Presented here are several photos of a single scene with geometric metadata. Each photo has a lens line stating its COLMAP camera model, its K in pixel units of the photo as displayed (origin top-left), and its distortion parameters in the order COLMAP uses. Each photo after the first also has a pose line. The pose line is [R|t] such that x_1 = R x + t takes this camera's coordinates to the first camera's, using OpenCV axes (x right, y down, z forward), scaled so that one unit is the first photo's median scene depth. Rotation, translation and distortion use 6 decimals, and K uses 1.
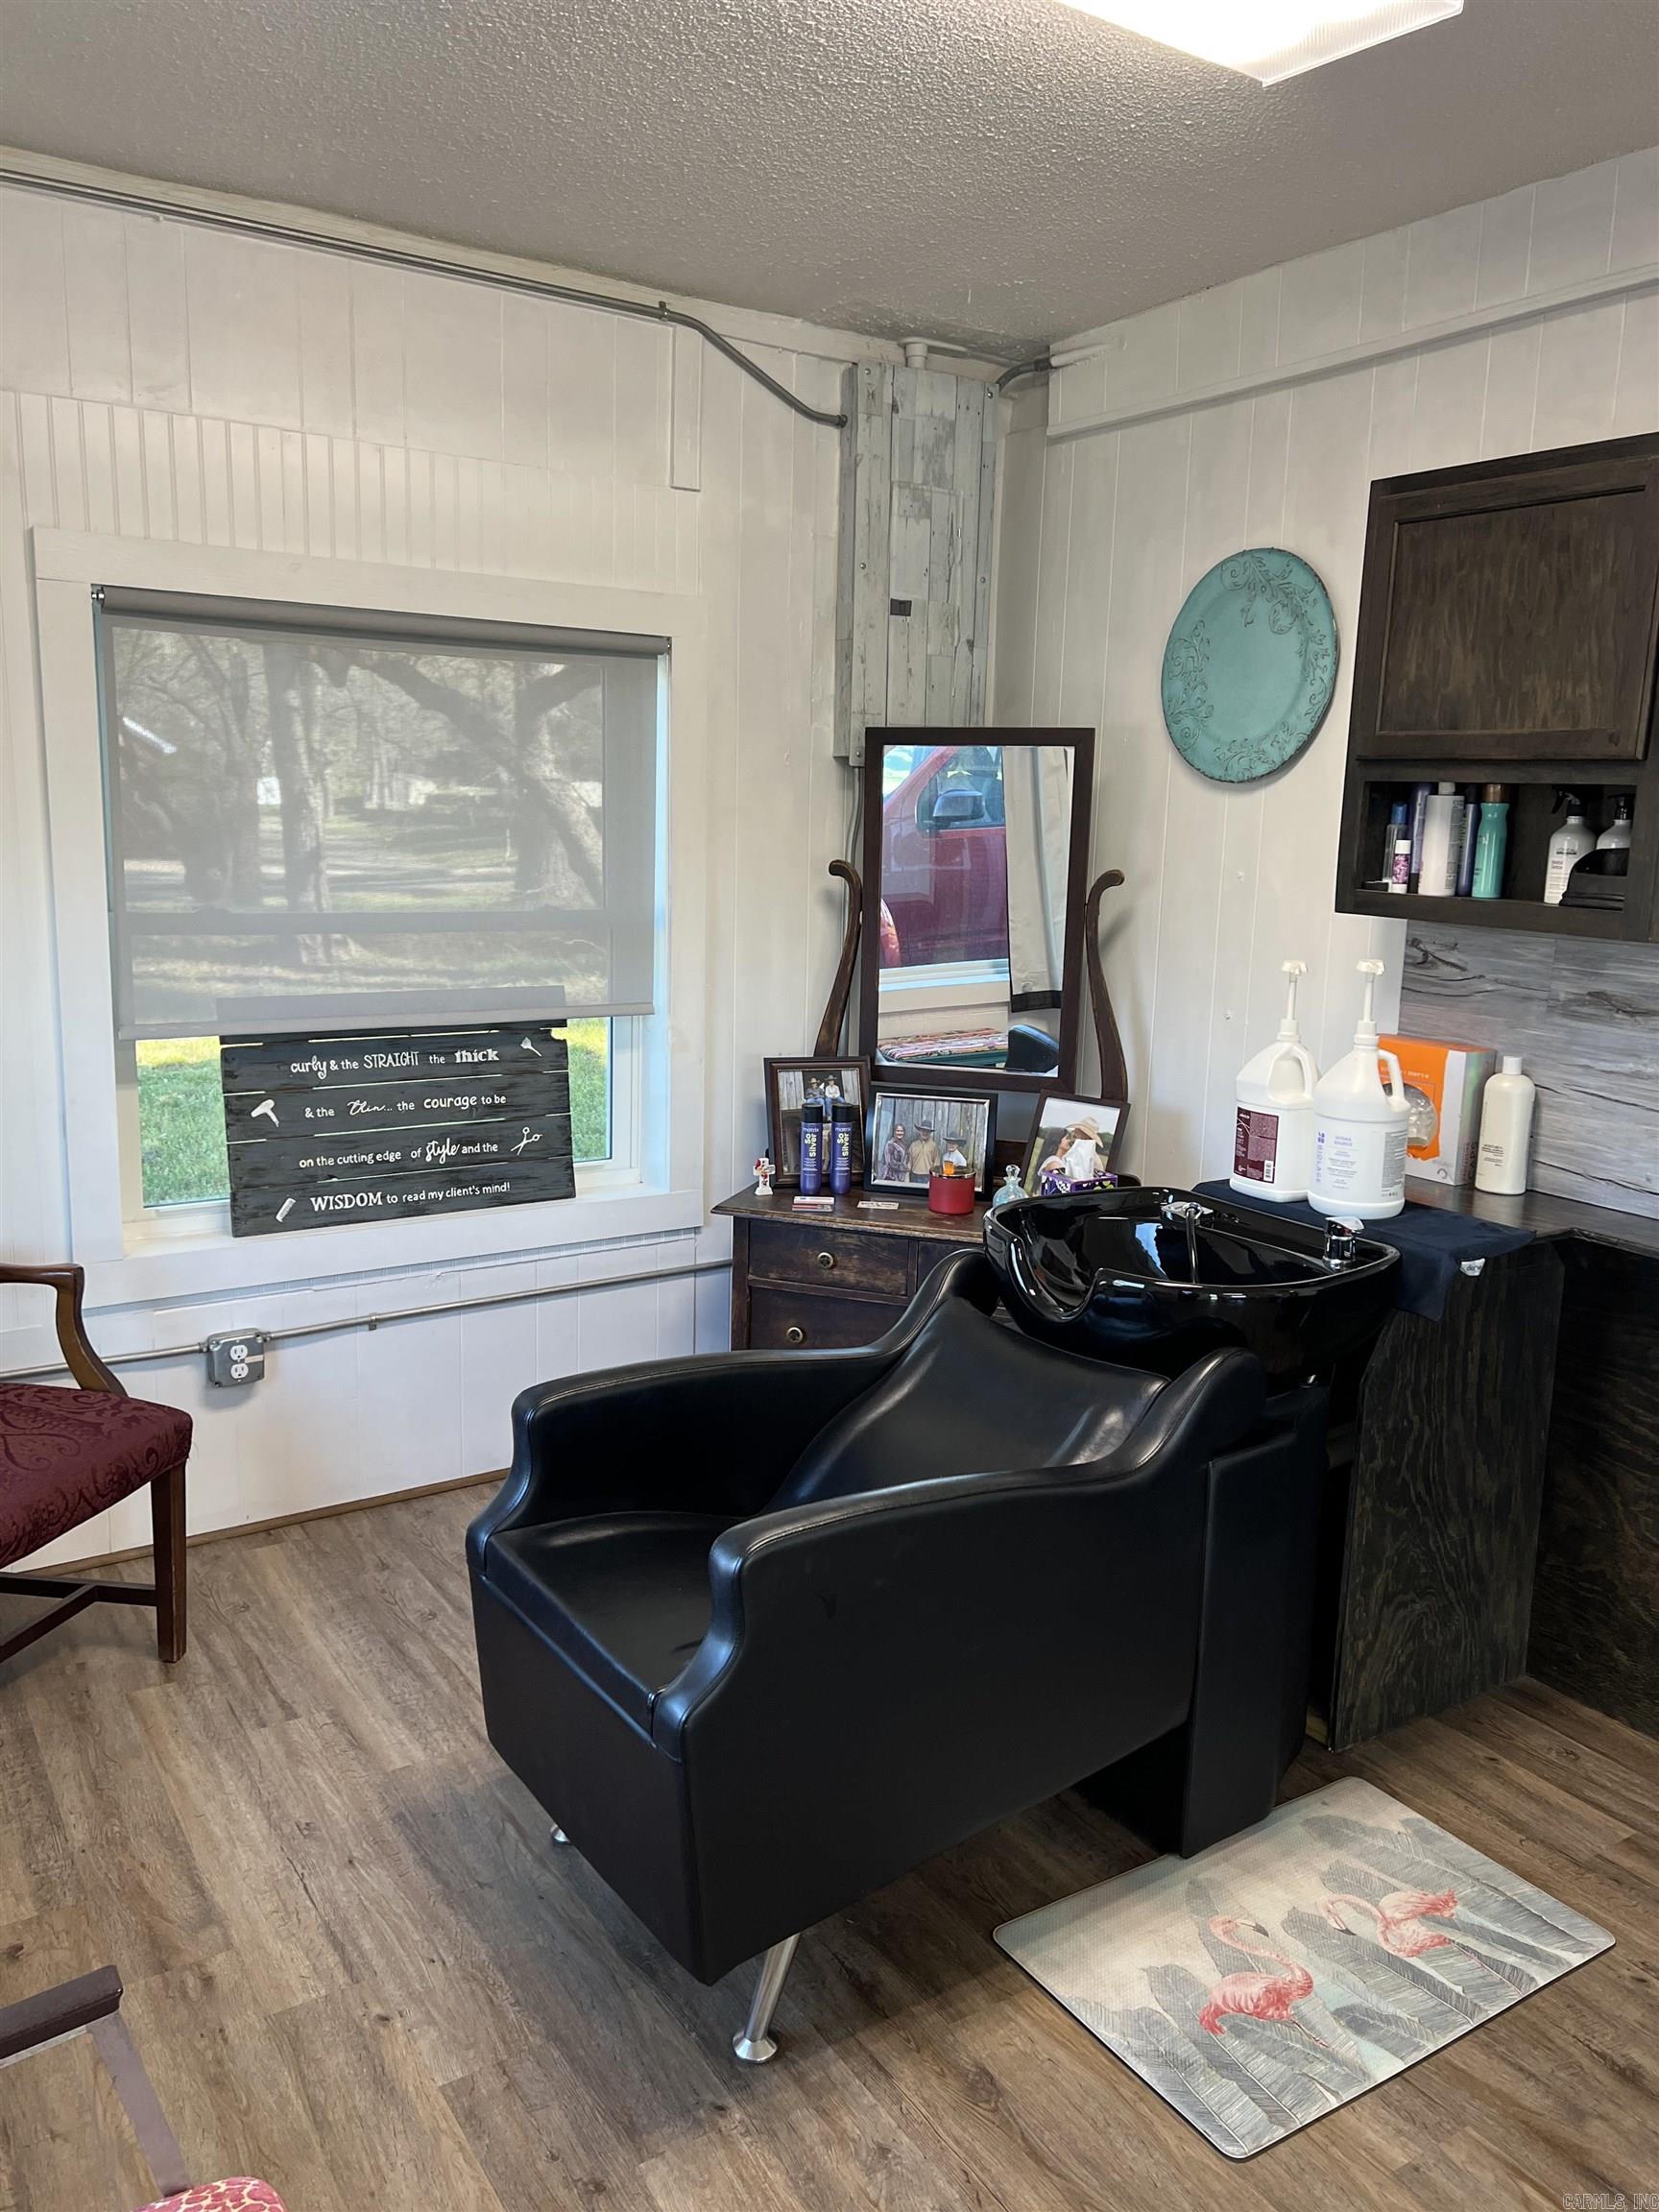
lens RADIAL K [[1663.6, 0, 831.0], [0, 1663.6, 1091.7], [0, 0, 1]] dist [0.066077, -0.080126]
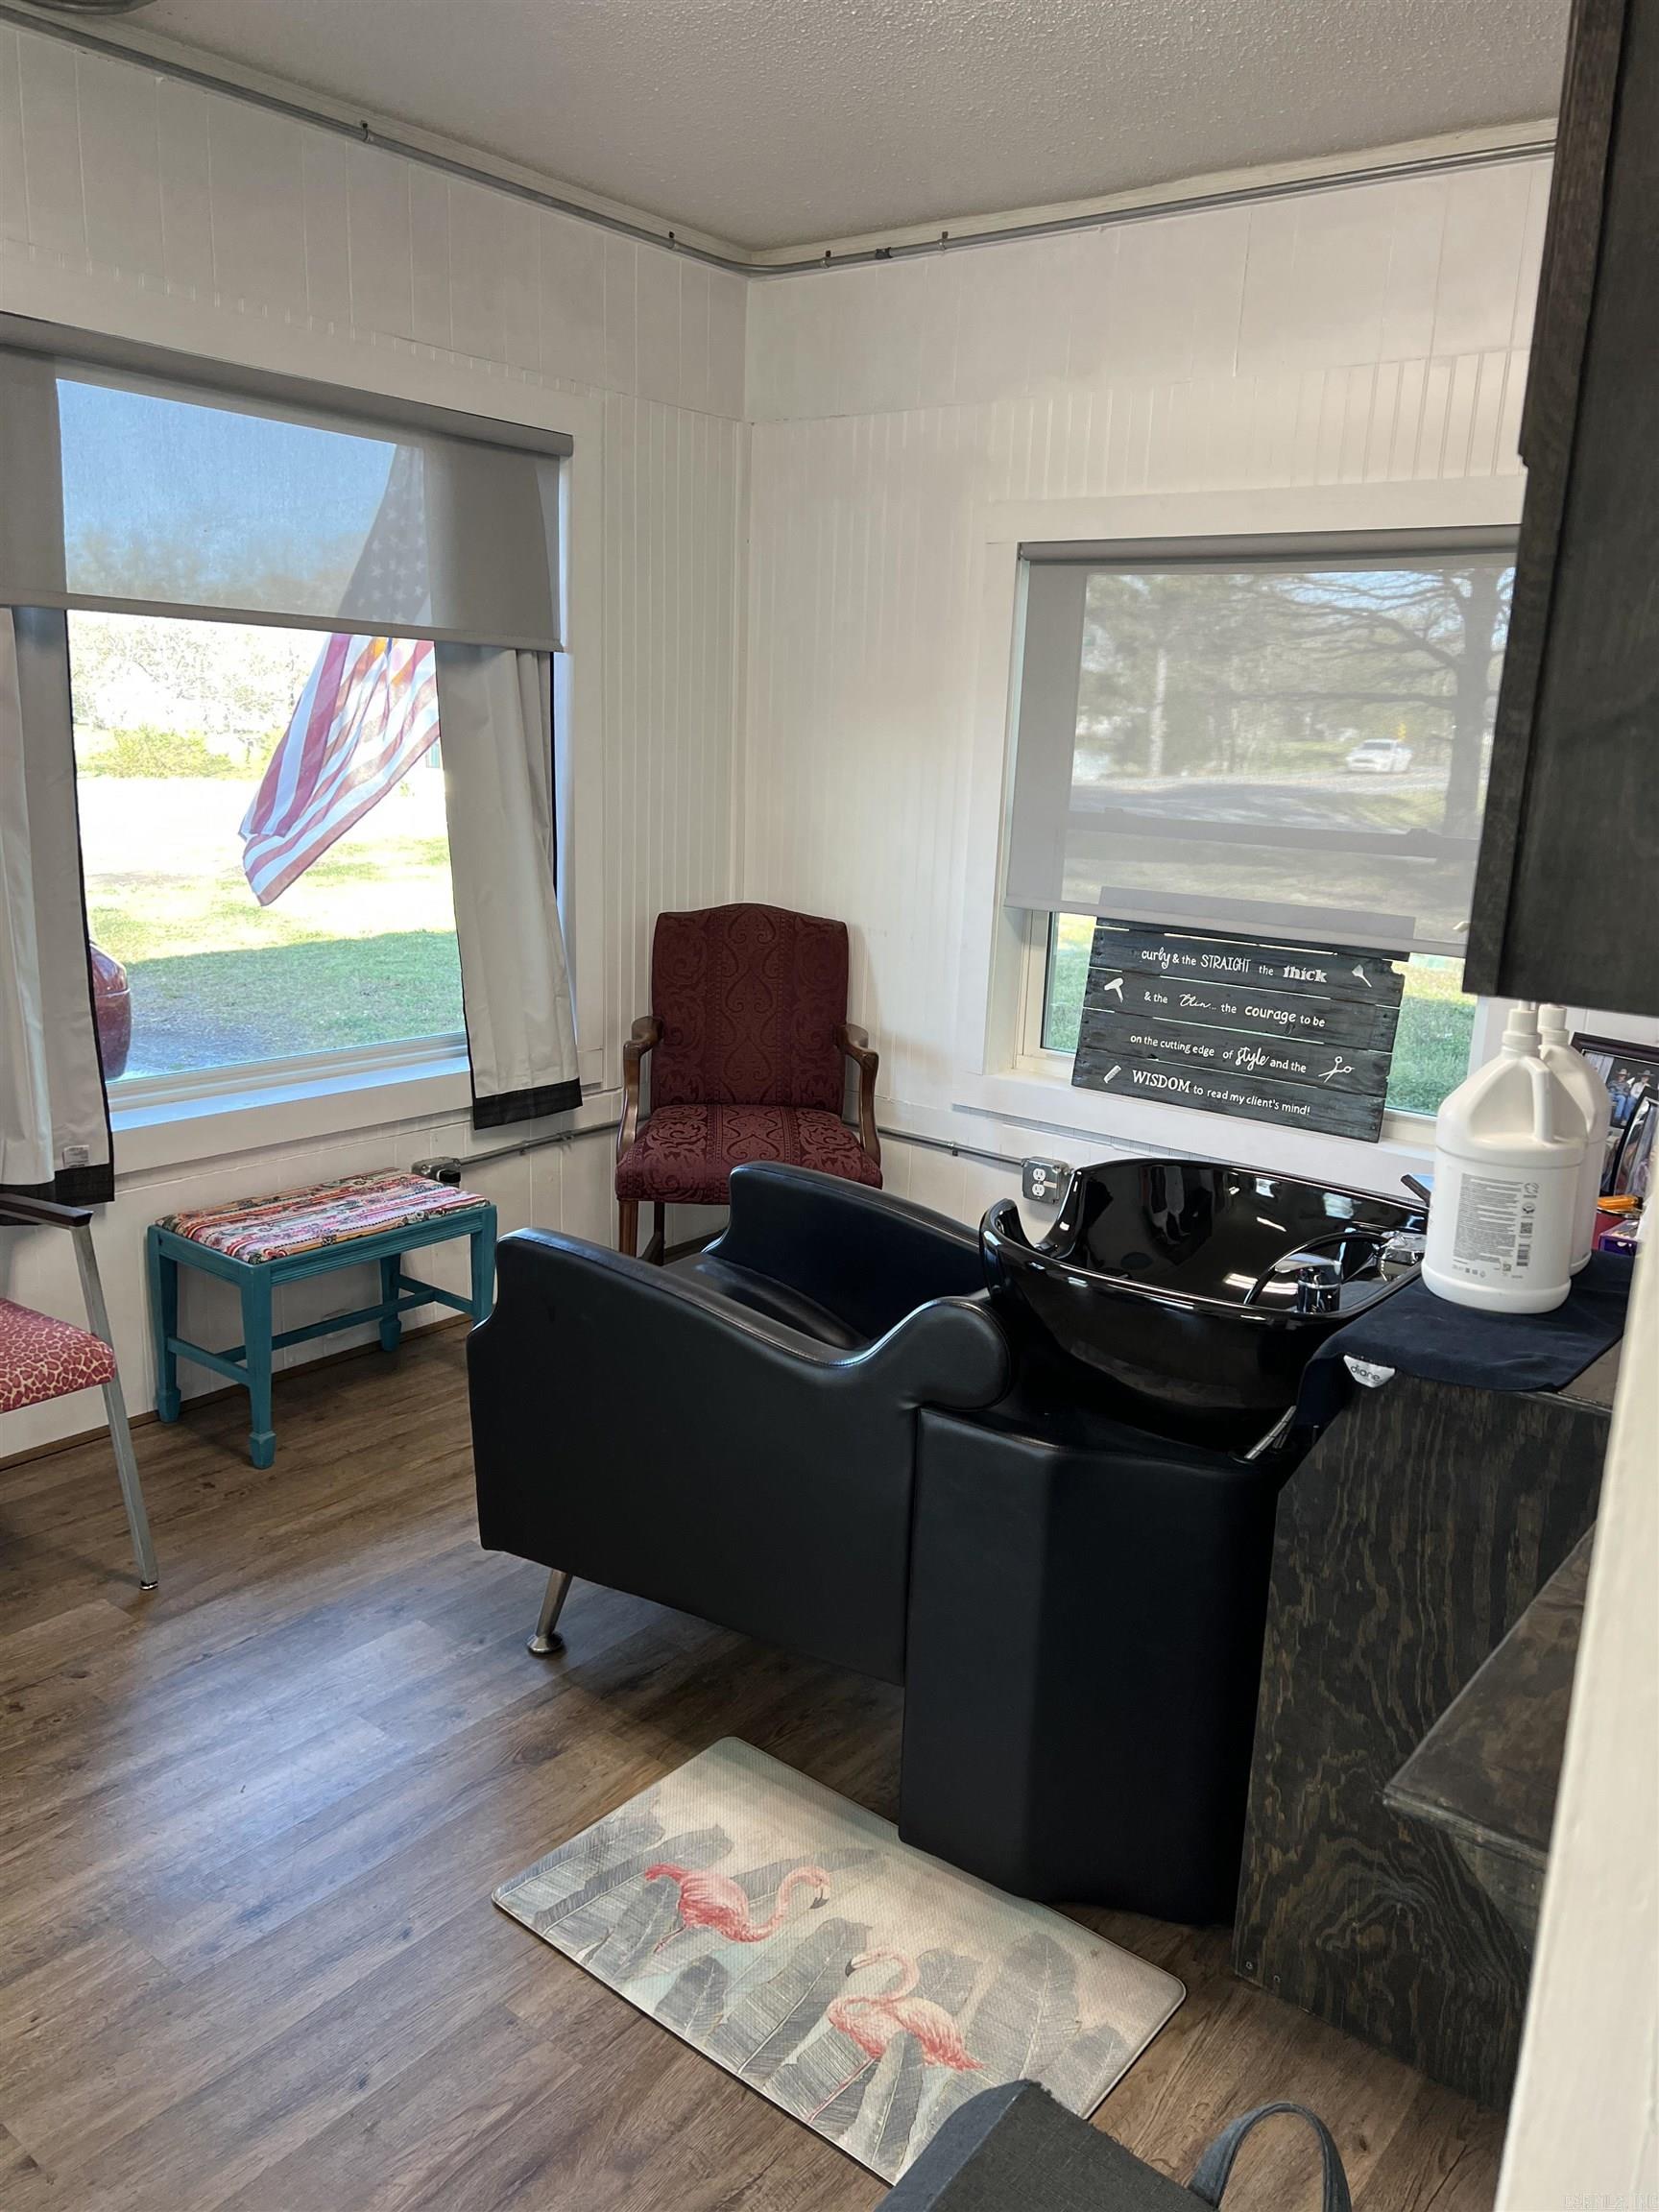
lens RADIAL K [[1663.6, 0, 816.9], [0, 1663.6, 1095.7], [0, 0, 1]] dist [0.066077, -0.080126]
pose [[0.306375, 0.196682, -0.931370, 0.708649], [-0.188917, 0.971523, 0.143017, -0.042694], [0.932976, 0.132134, 0.334807, 0.438670]]
